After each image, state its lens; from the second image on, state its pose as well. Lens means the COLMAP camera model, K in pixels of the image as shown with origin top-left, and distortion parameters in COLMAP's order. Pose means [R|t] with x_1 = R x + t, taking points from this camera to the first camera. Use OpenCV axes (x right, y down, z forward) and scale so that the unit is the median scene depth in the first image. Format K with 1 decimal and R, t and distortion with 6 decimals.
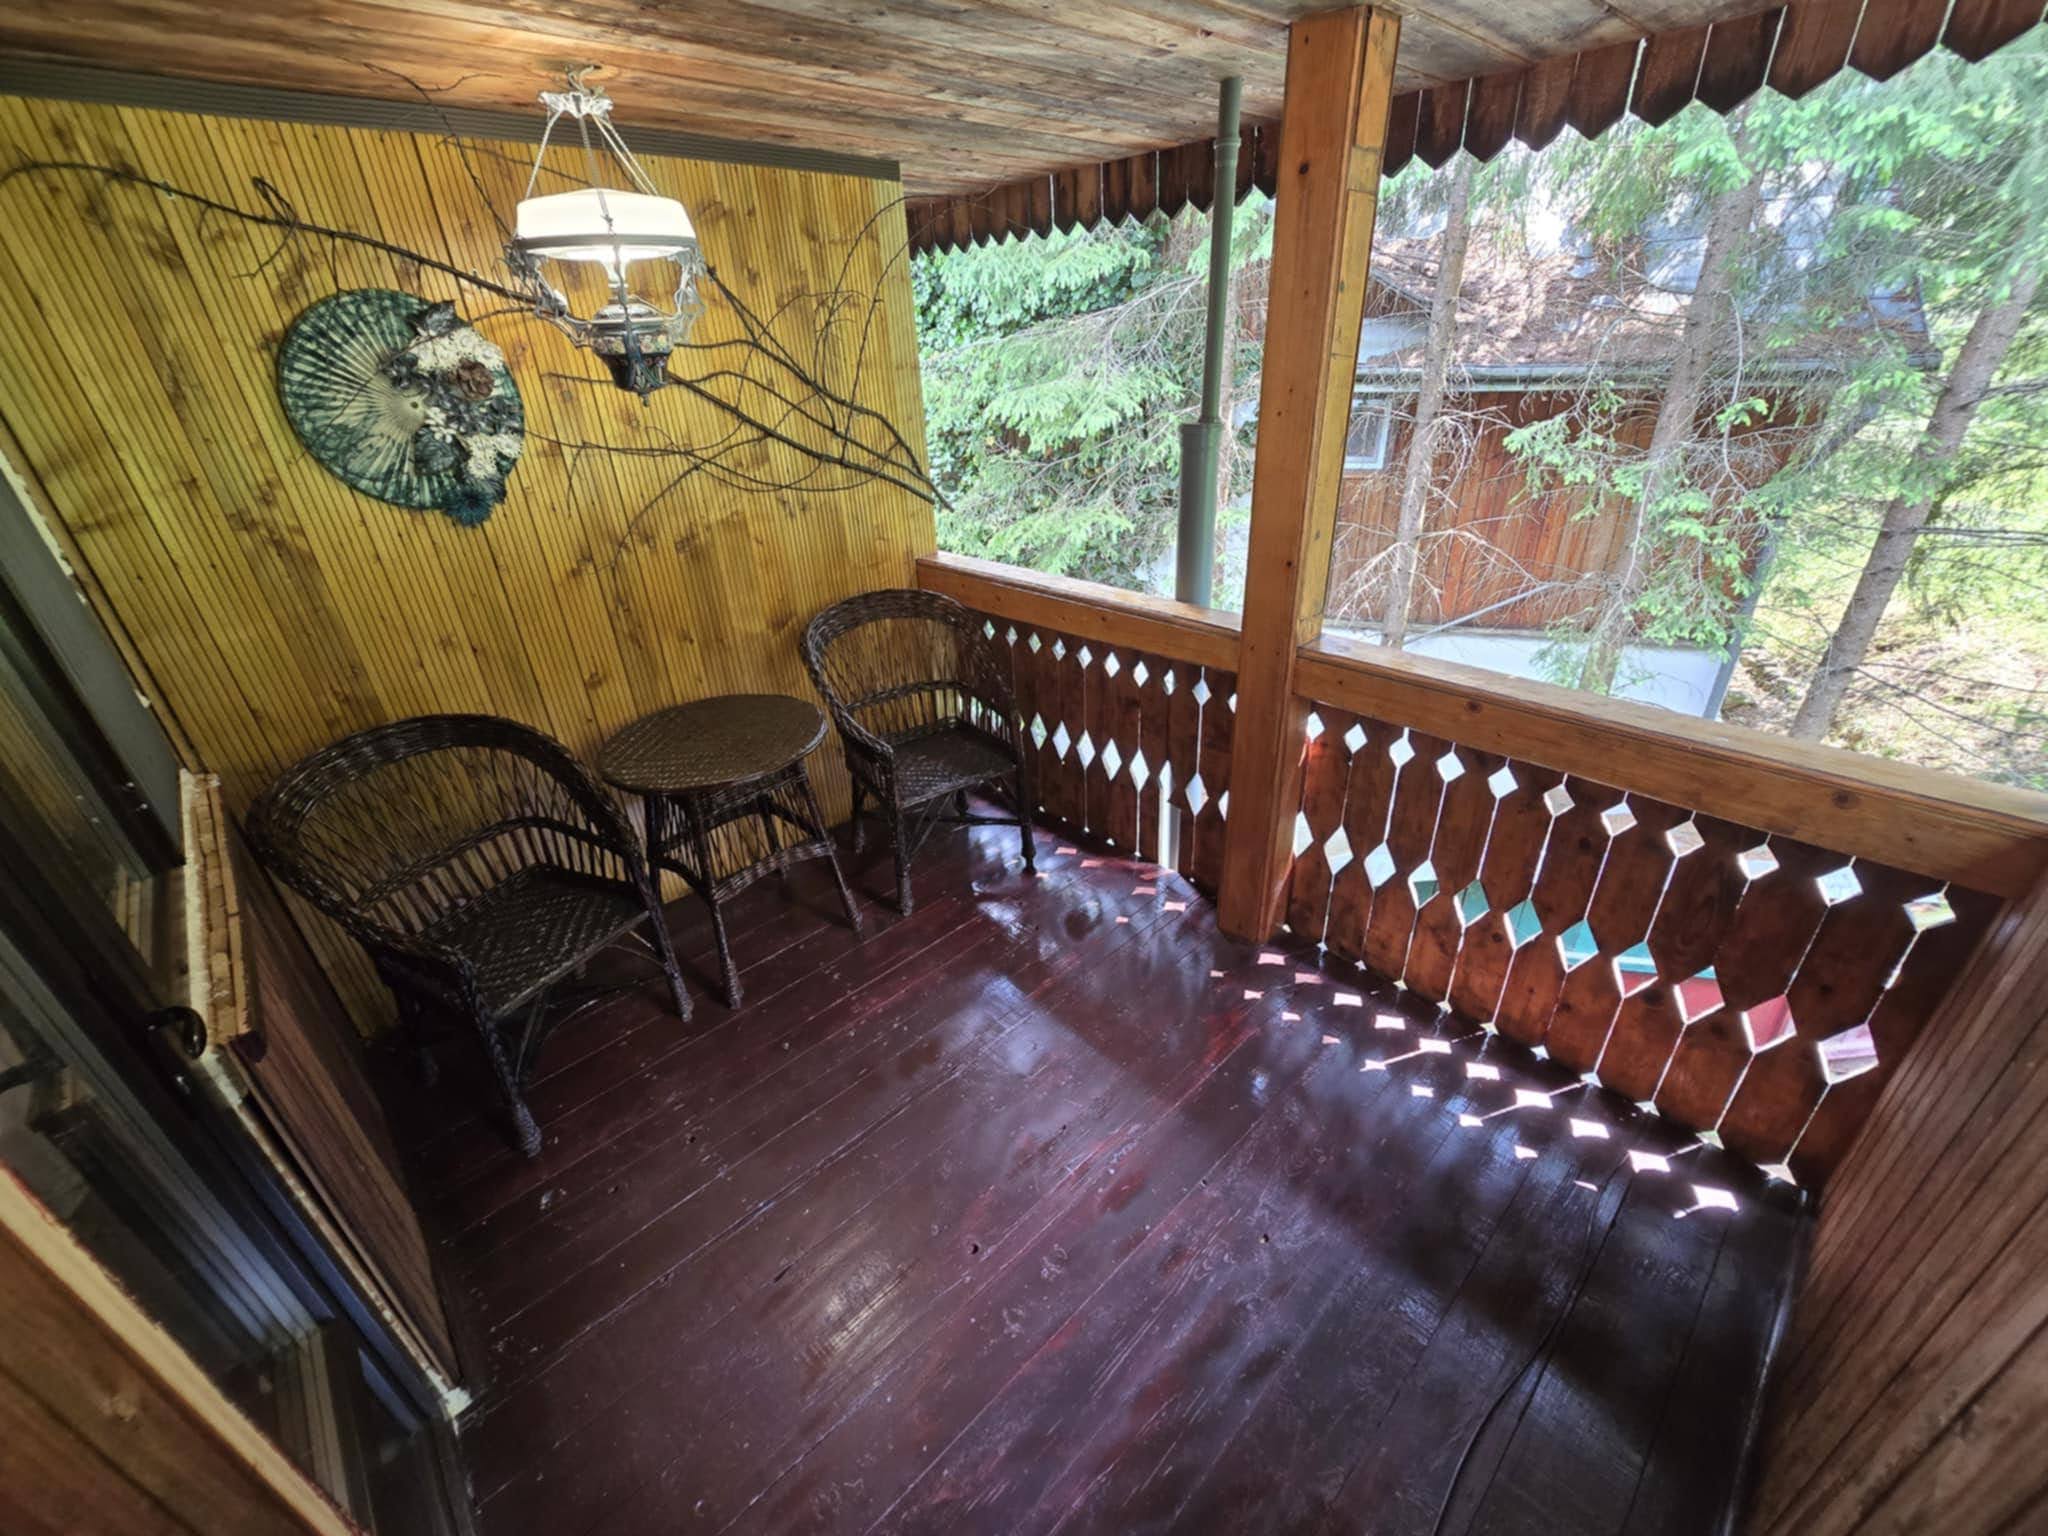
lens RADIAL K [[835.0, 0, 1023.2], [0, 835.0, 778.7], [0, 0, 1]] dist [-0.004573, 0.000023]
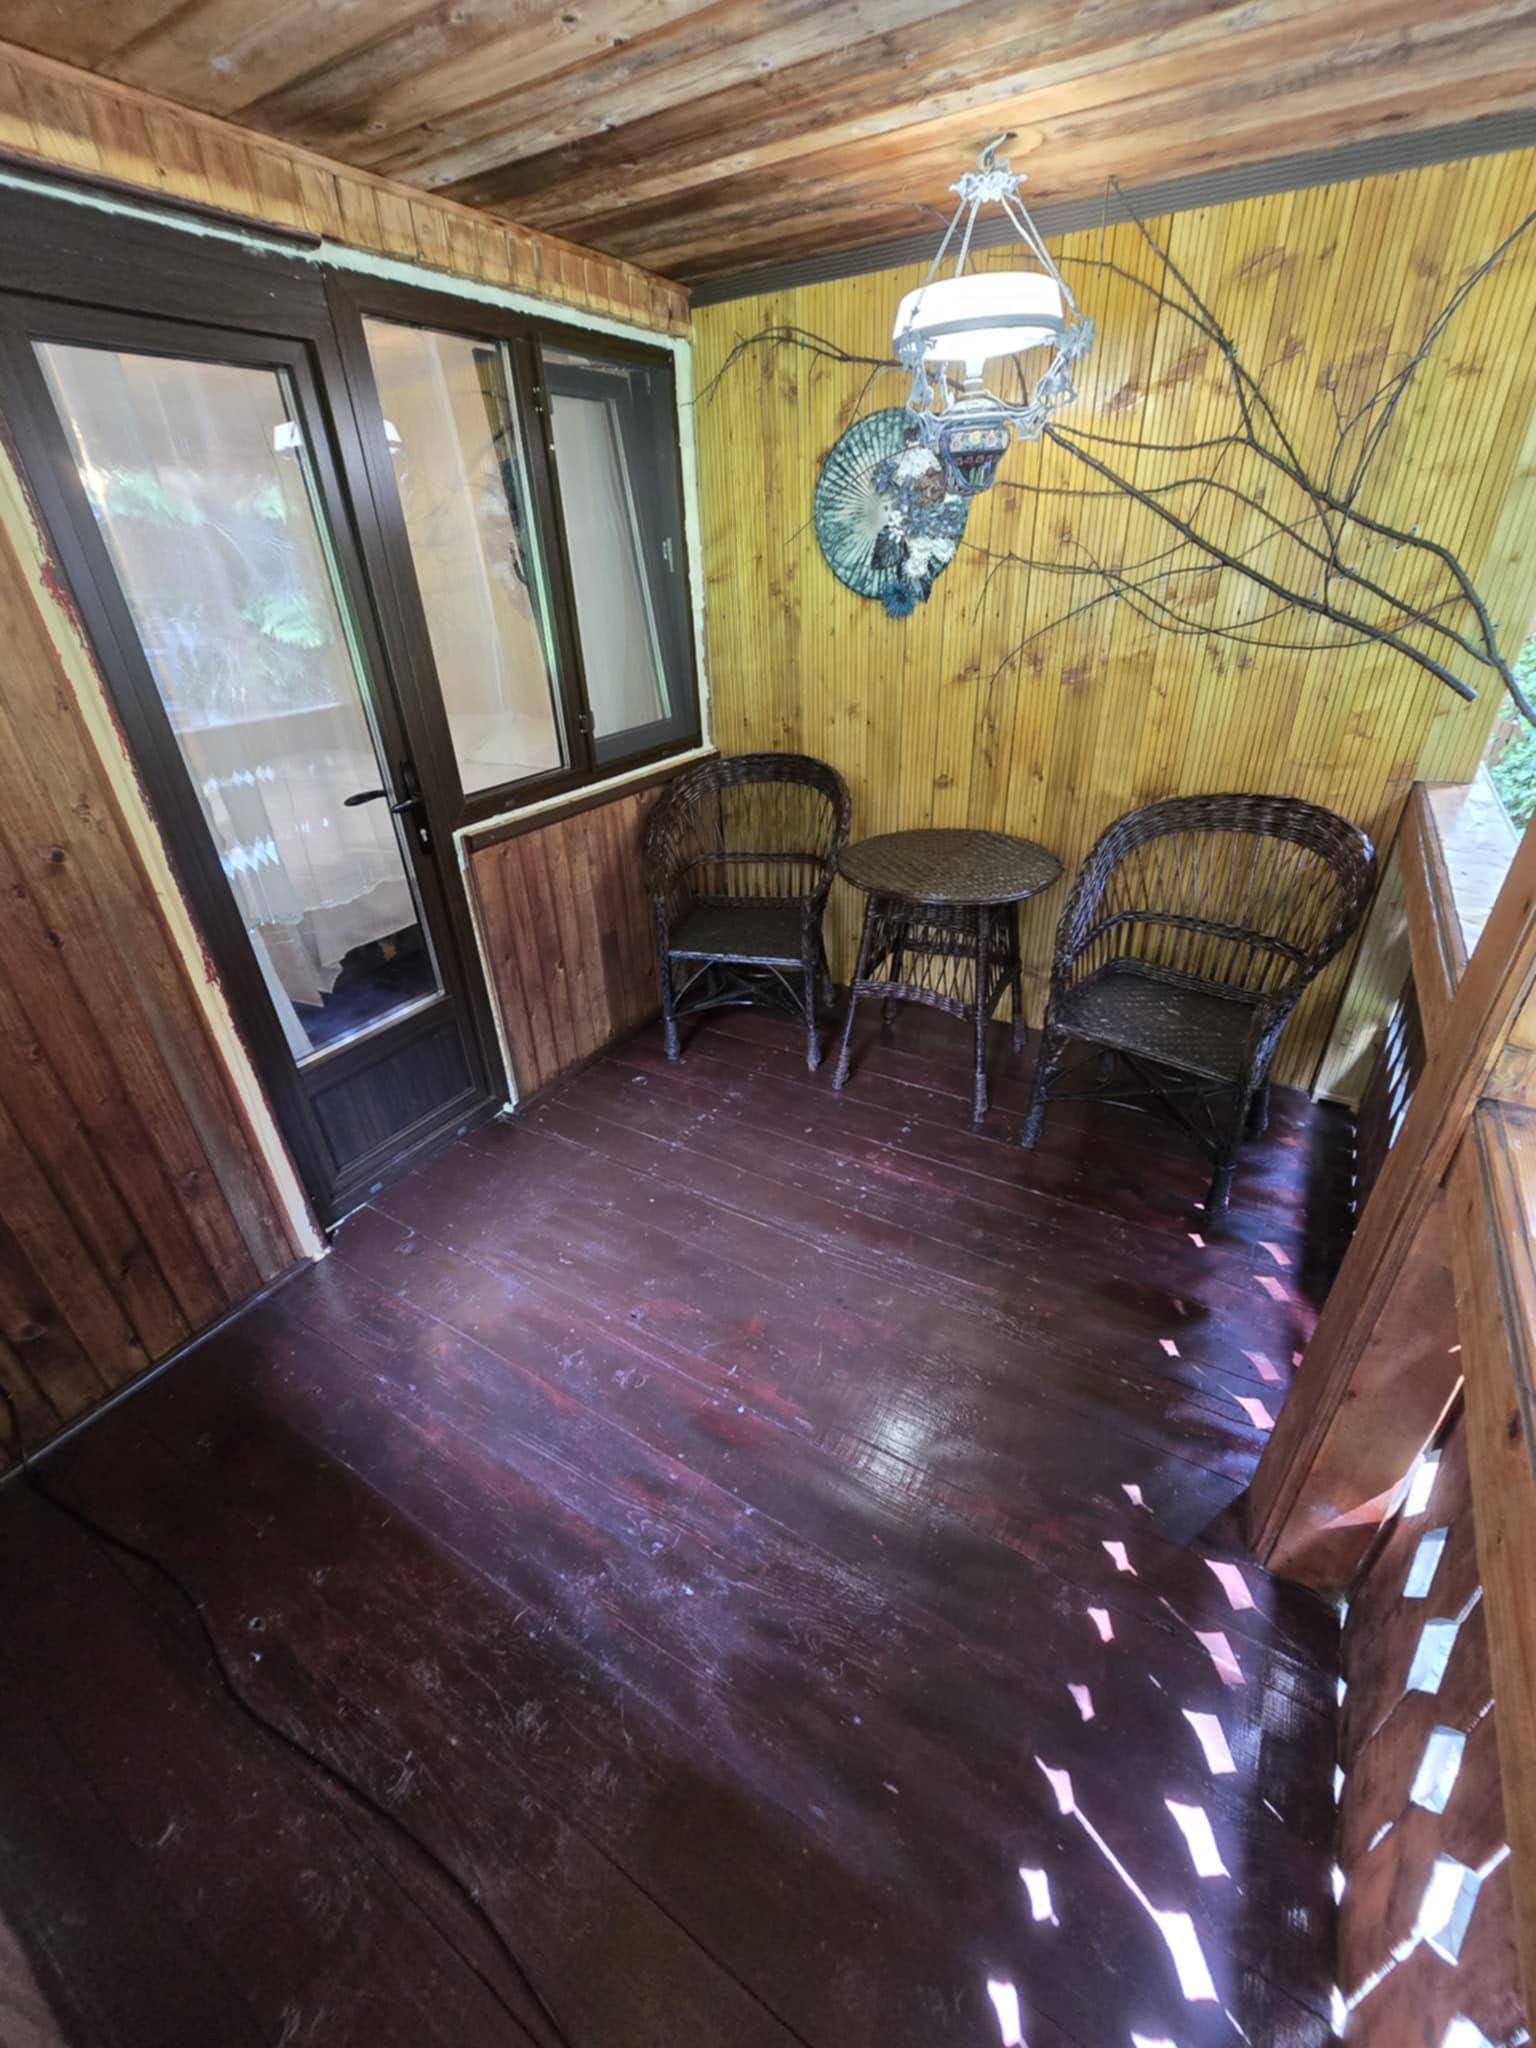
lens RADIAL K [[846.2, 0, 759.3], [0, 846.2, 1020.9], [0, 0, 1]] dist [-0.000310, -0.000419]
pose [[0.256099, 0.501415, -0.826436, 0.542949], [-0.434334, 0.823474, 0.365026, -0.173762], [0.863578, 0.265466, 0.428673, 0.435517]]
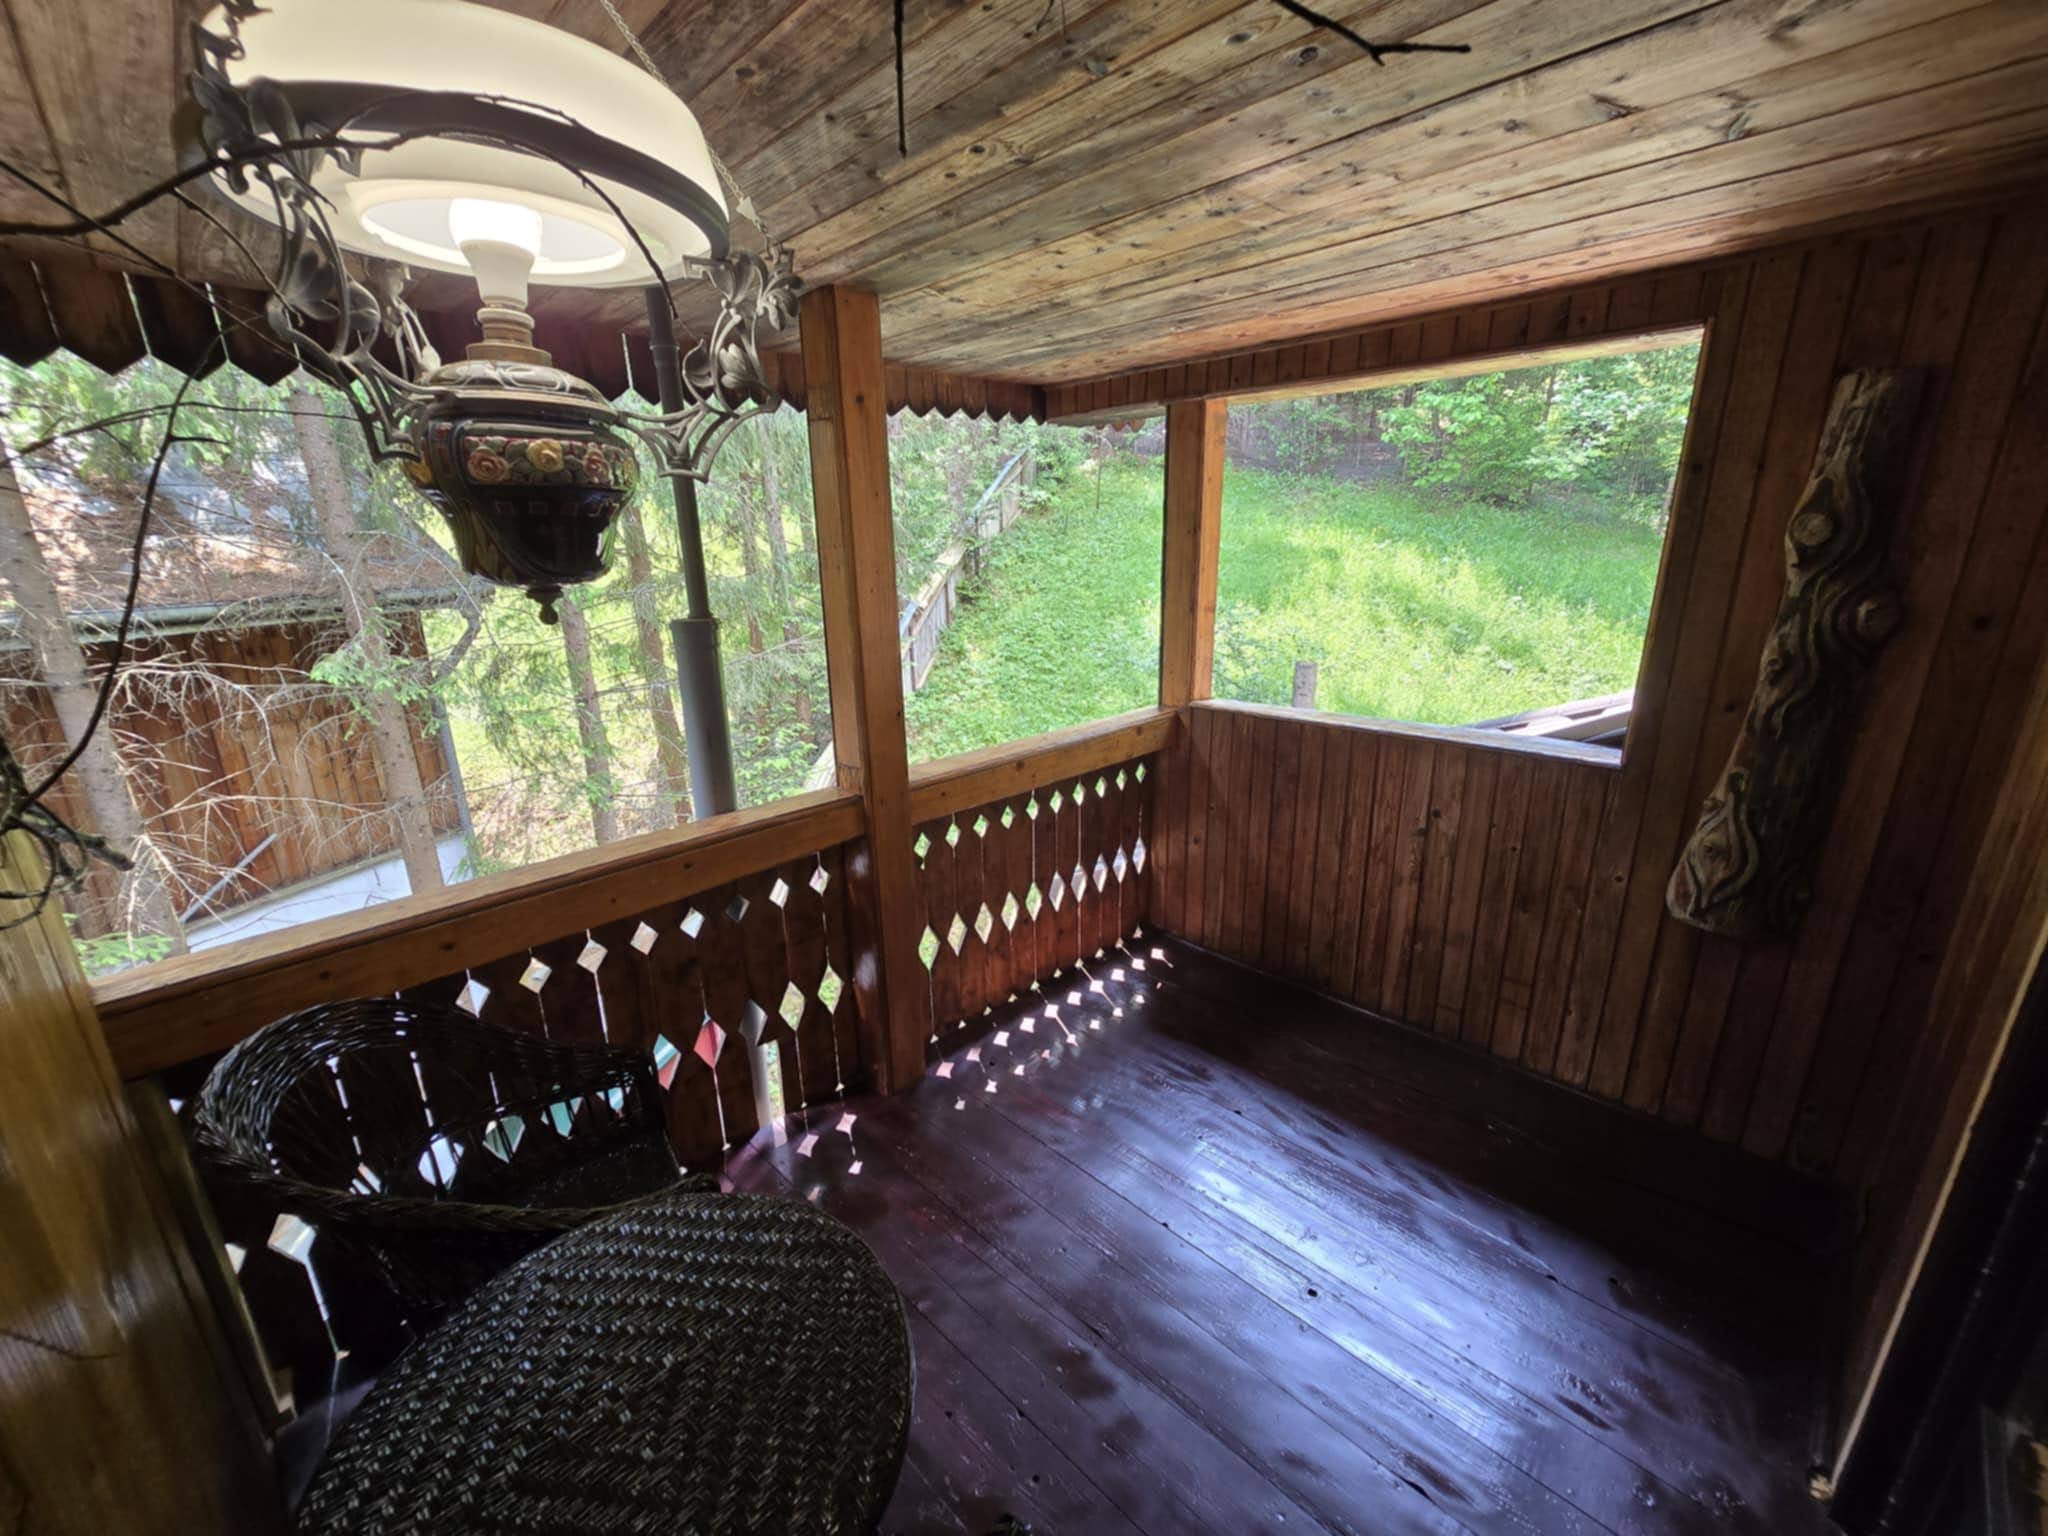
lens RADIAL K [[836.8, 0, 1024.0], [0, 836.8, 768.0], [0, 0, 1]] dist [-0.066587, 0.000009]
pose [[-0.015504, -0.242874, 0.969934, -0.698139], [0.479613, 0.849363, 0.220349, -0.324126], [-0.877343, 0.468609, 0.103317, 0.691113]]
